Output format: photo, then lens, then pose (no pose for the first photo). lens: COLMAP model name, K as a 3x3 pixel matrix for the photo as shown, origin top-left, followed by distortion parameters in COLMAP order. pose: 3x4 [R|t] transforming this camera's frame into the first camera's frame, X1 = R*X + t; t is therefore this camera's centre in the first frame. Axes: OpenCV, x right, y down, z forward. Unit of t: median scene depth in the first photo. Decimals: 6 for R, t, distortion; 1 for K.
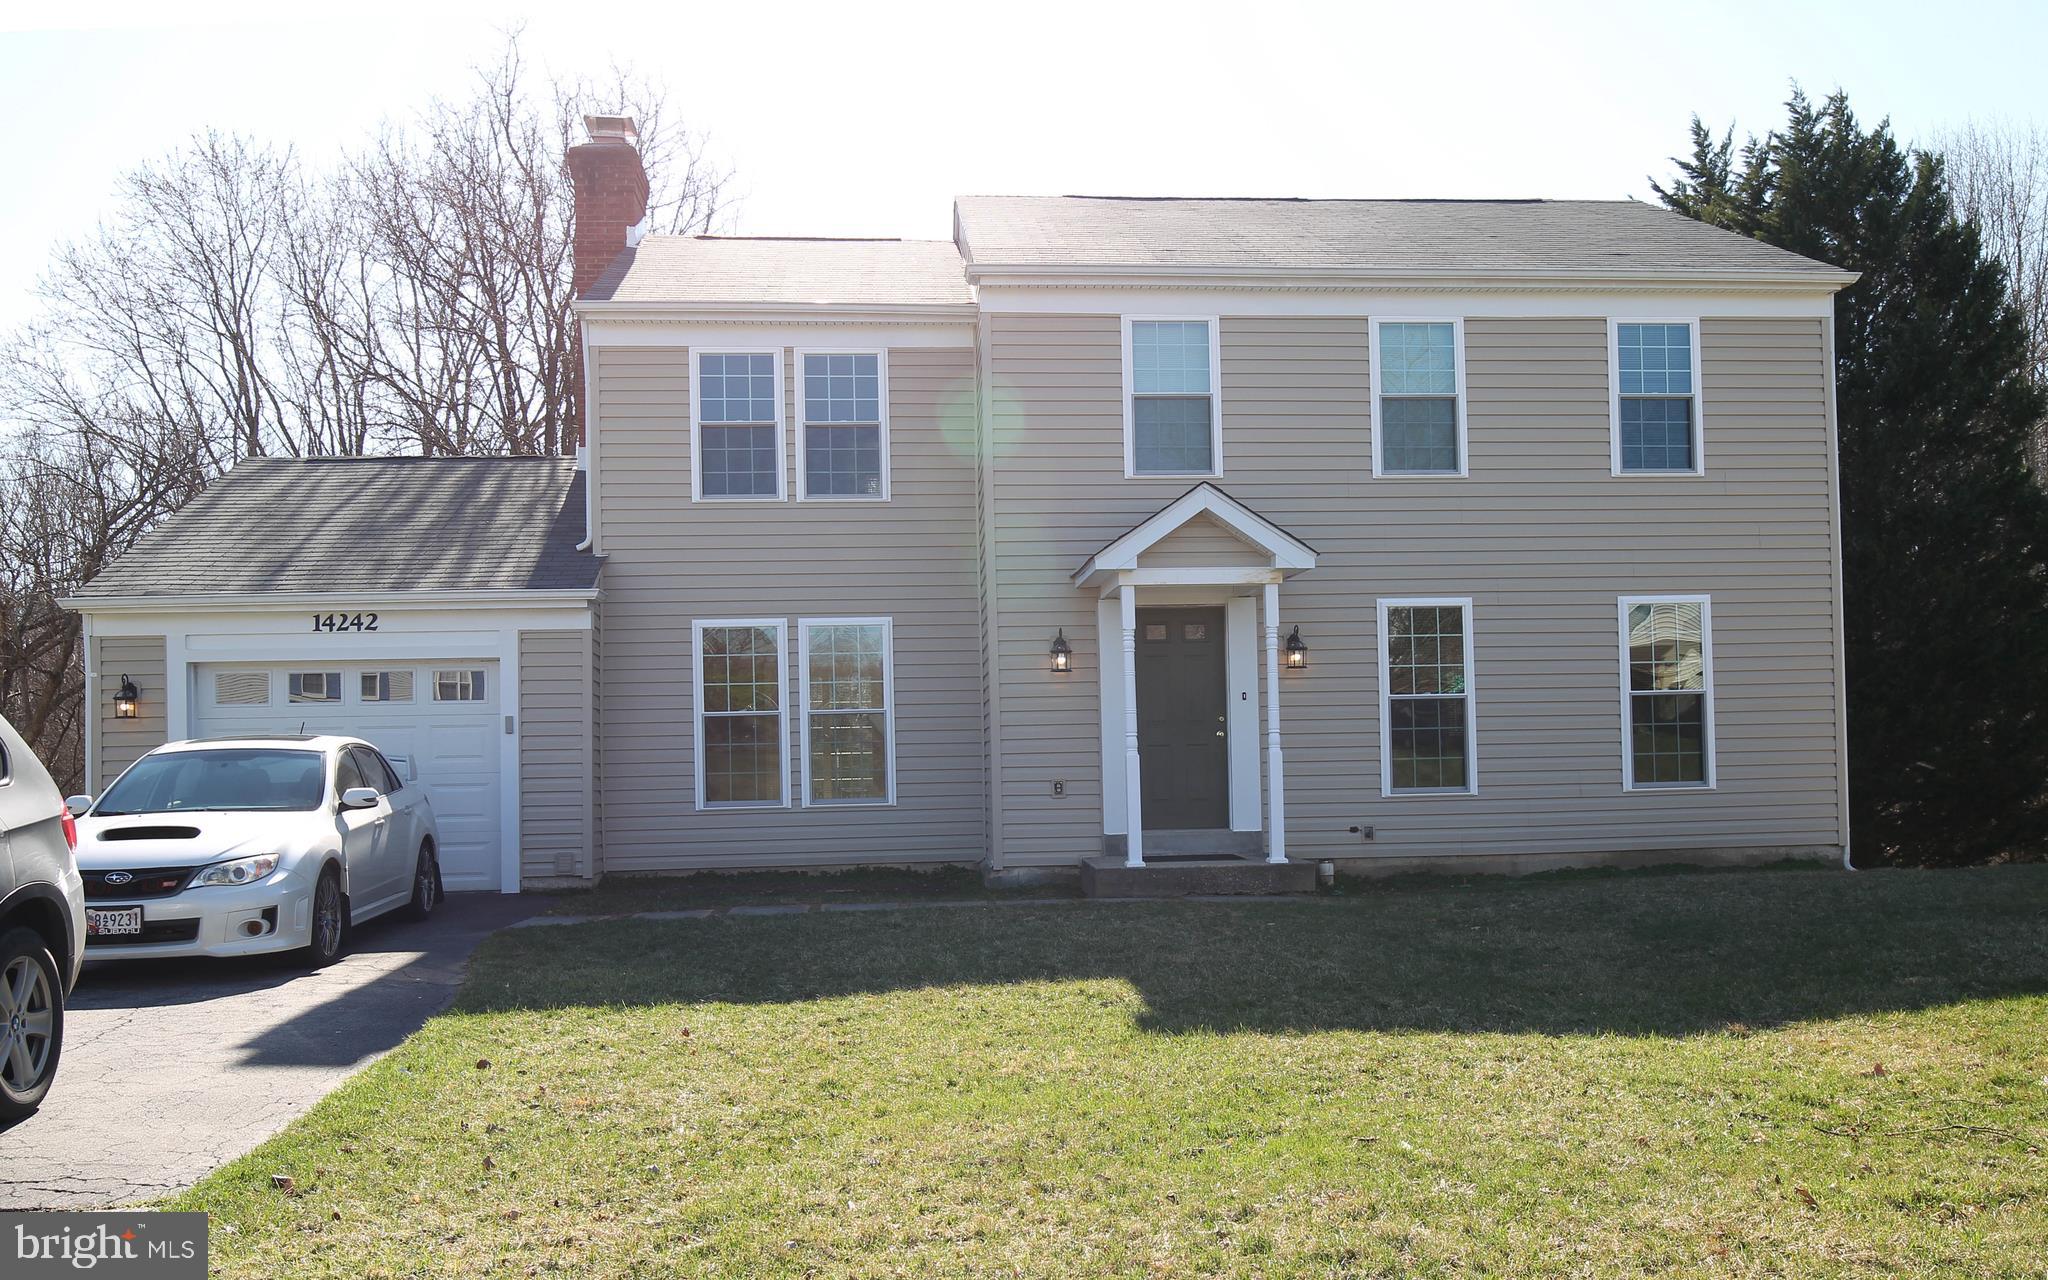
lens RADIAL K [[1722.2, 0, 1024.1], [0, 1722.2, 737.9], [0, 0, 1]] dist [-0.005947, -0.003726]
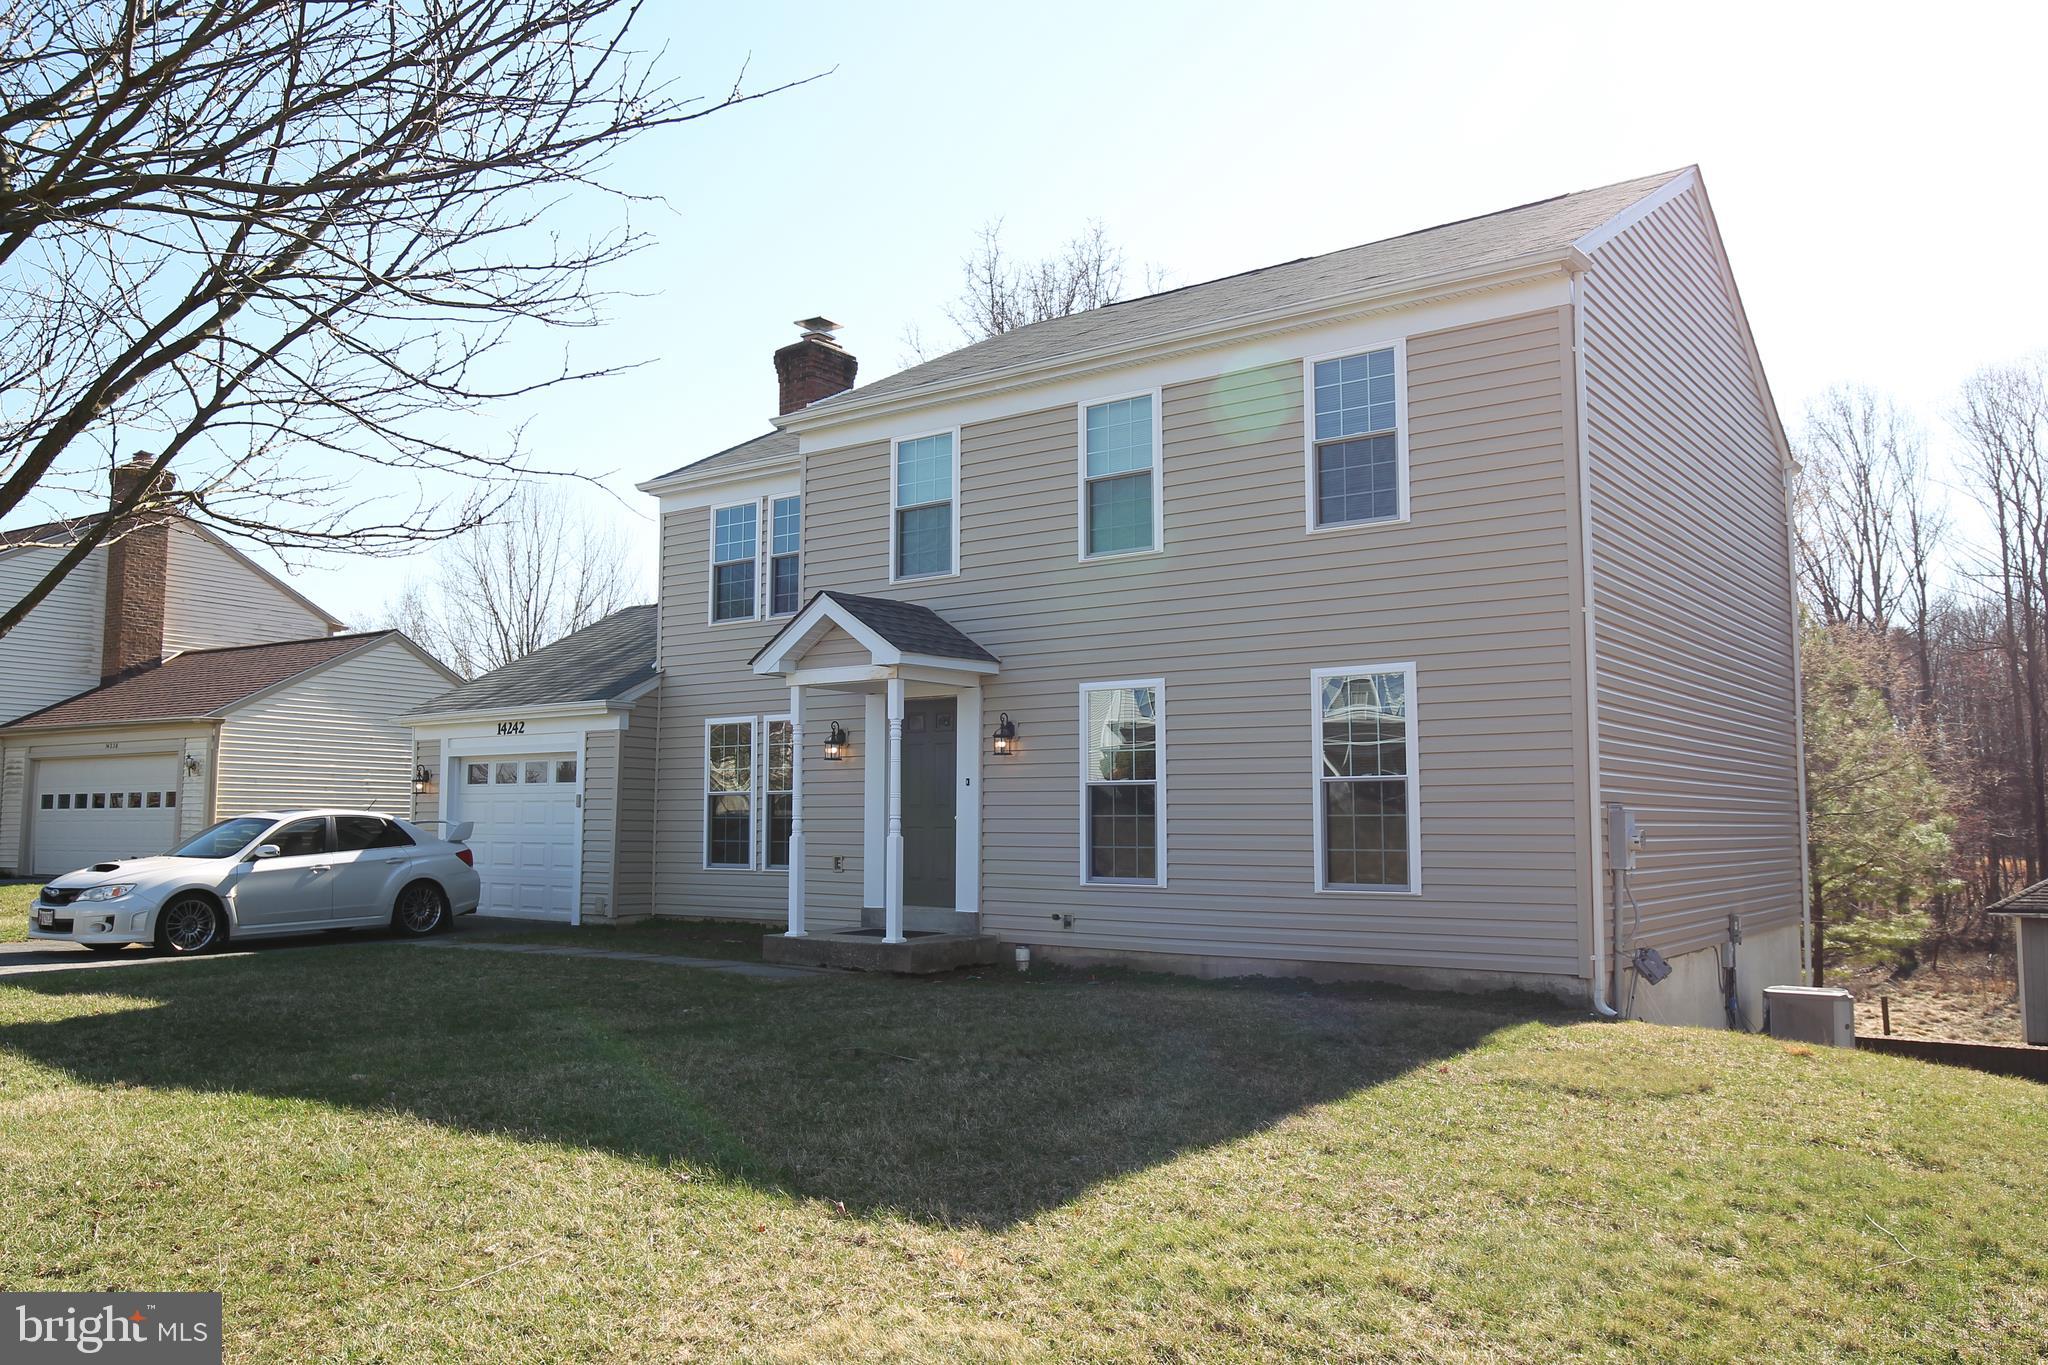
lens RADIAL K [[1656.4, 0, 1024.0], [0, 1656.4, 682.5], [0, 0, 1]] dist [-0.003262, -0.001113]
pose [[0.713921, -0.037534, -0.699220, 0.843500], [-0.007969, 0.998062, -0.061712, -0.022282], [0.700181, 0.049630, 0.712238, 0.298472]]
